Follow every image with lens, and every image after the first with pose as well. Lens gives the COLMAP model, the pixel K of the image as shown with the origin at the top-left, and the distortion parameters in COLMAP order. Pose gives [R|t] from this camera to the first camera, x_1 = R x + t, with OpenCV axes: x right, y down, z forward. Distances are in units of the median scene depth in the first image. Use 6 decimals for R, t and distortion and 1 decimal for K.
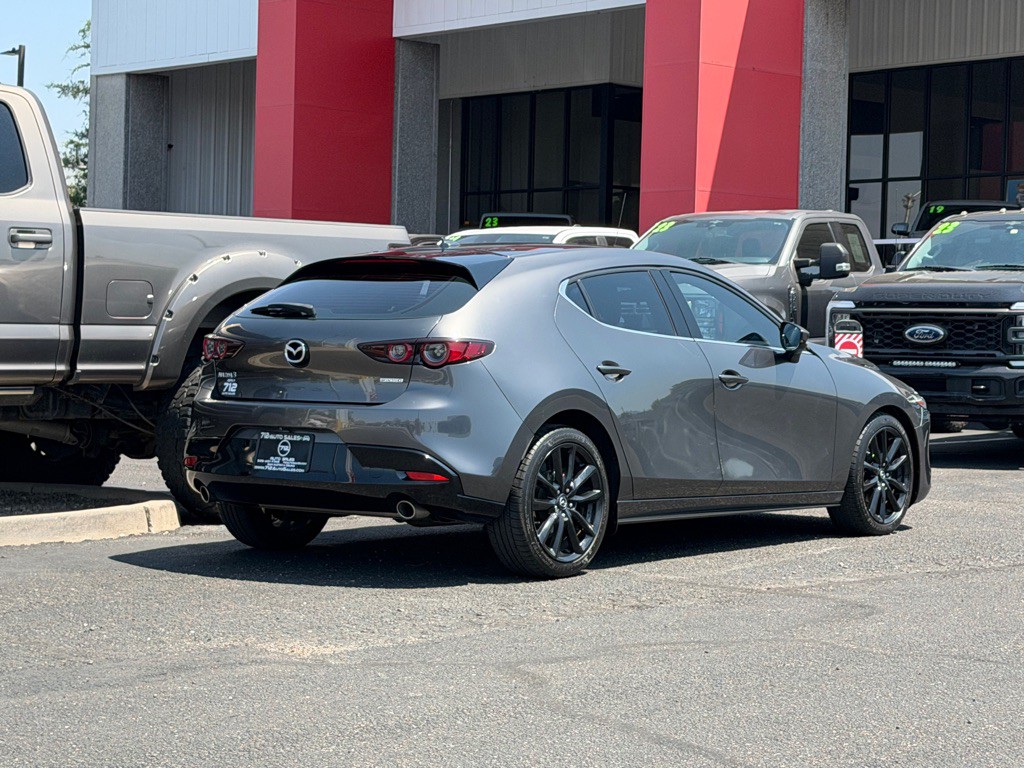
lens RADIAL K [[2279.9, 0, 535.4], [0, 2279.9, 385.5], [0, 0, 1]] dist [0.121737, 0.111465]
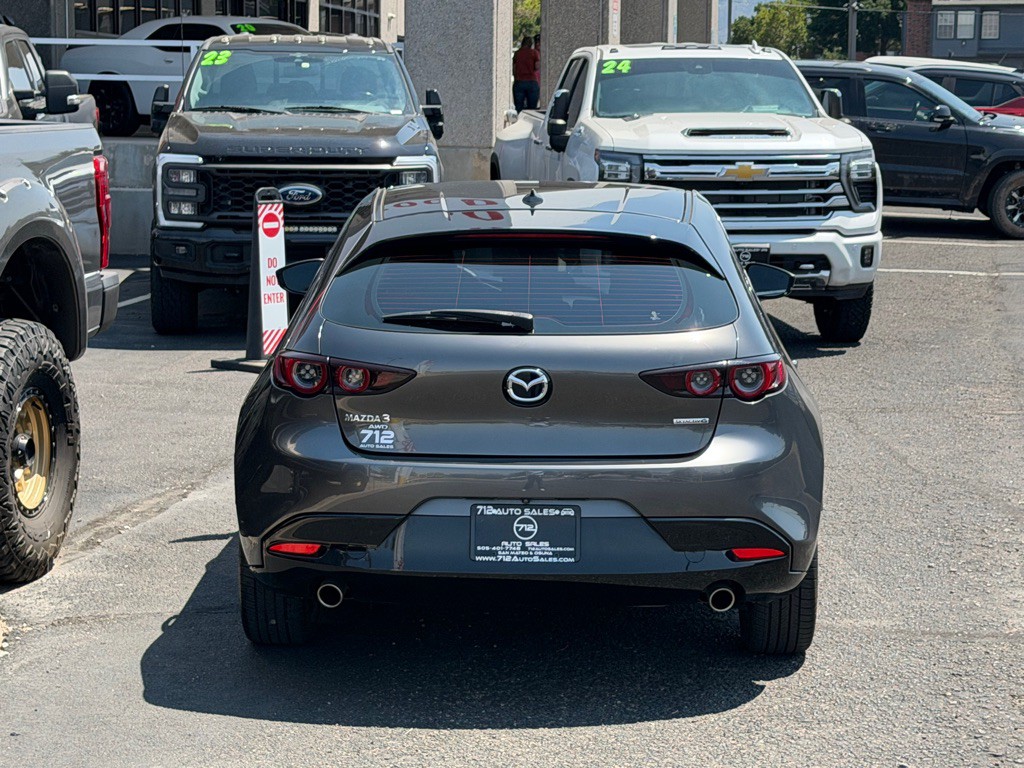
lens RADIAL K [[2278.2, 0, 514.3], [0, 2278.2, 388.5], [0, 0, 1]] dist [0.101051, 0.428195]
pose [[0.799067, -0.087247, 0.594879, -0.428855], [0.017083, 0.992310, 0.122589, -0.081422], [-0.601000, -0.087795, 0.794413, 0.383570]]
